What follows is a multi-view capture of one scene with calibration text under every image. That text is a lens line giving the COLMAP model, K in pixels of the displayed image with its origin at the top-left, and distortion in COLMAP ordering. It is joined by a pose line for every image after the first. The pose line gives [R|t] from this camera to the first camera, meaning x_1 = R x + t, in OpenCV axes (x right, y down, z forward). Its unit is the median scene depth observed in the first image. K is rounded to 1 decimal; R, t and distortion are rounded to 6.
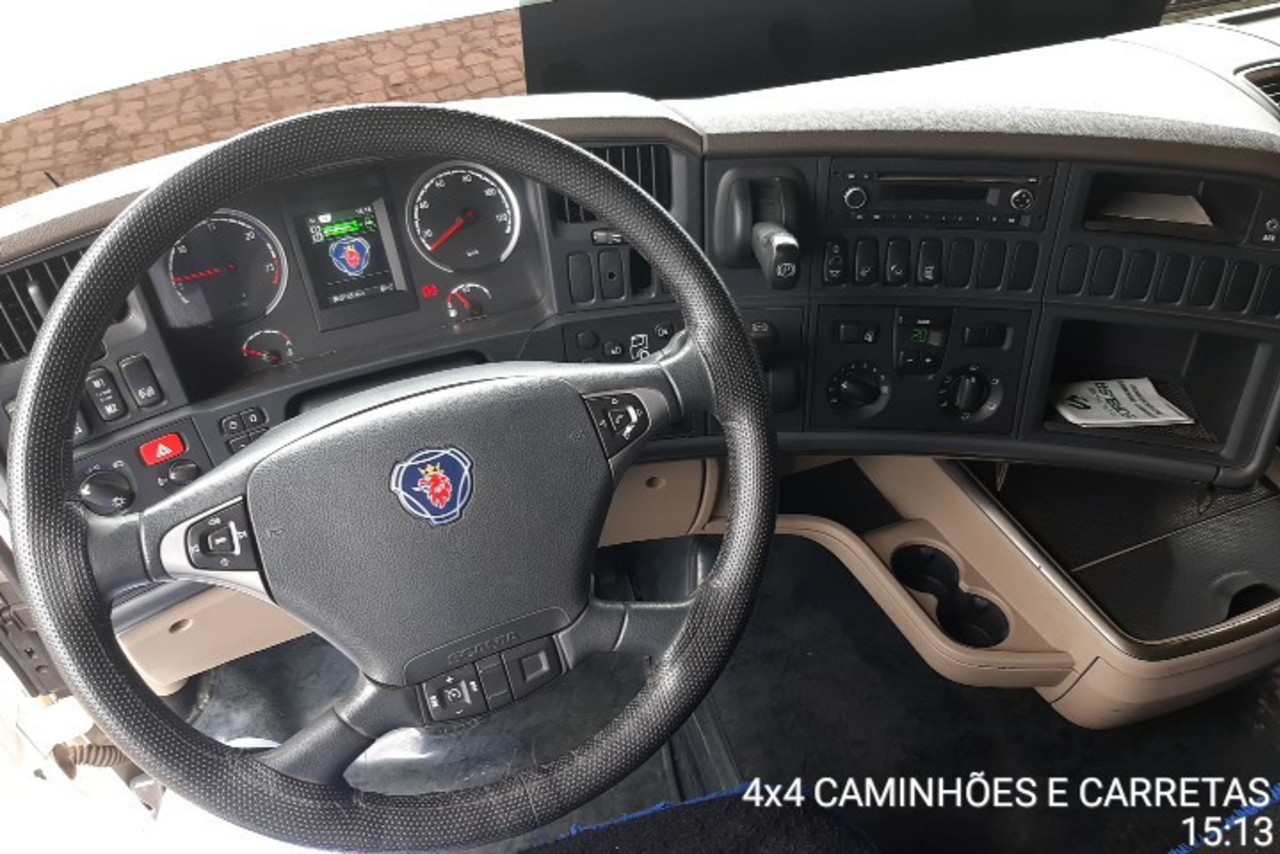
lens RADIAL K [[1026.1, 0, 645.9], [0, 1026.1, 423.7], [0, 0, 1]] dist [0.126989, -0.267919]
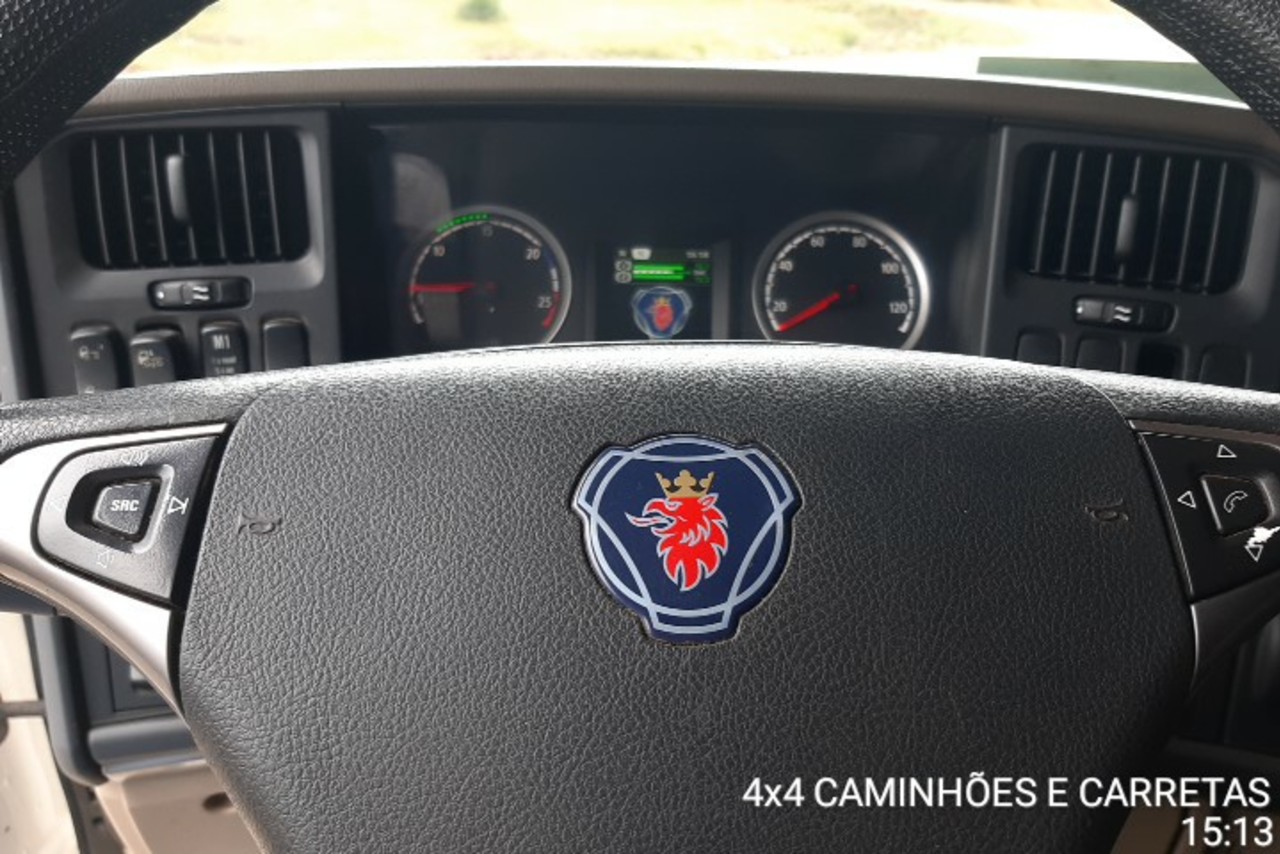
lens RADIAL K [[1026.1, 0, 645.9], [0, 1026.1, 423.7], [0, 0, 1]] dist [0.126989, -0.267919]
pose [[0.928718, 0.190320, -0.318216, -0.086292], [-0.280121, 0.922417, -0.265854, 0.099644], [0.242930, 0.336043, 0.909978, 0.517137]]
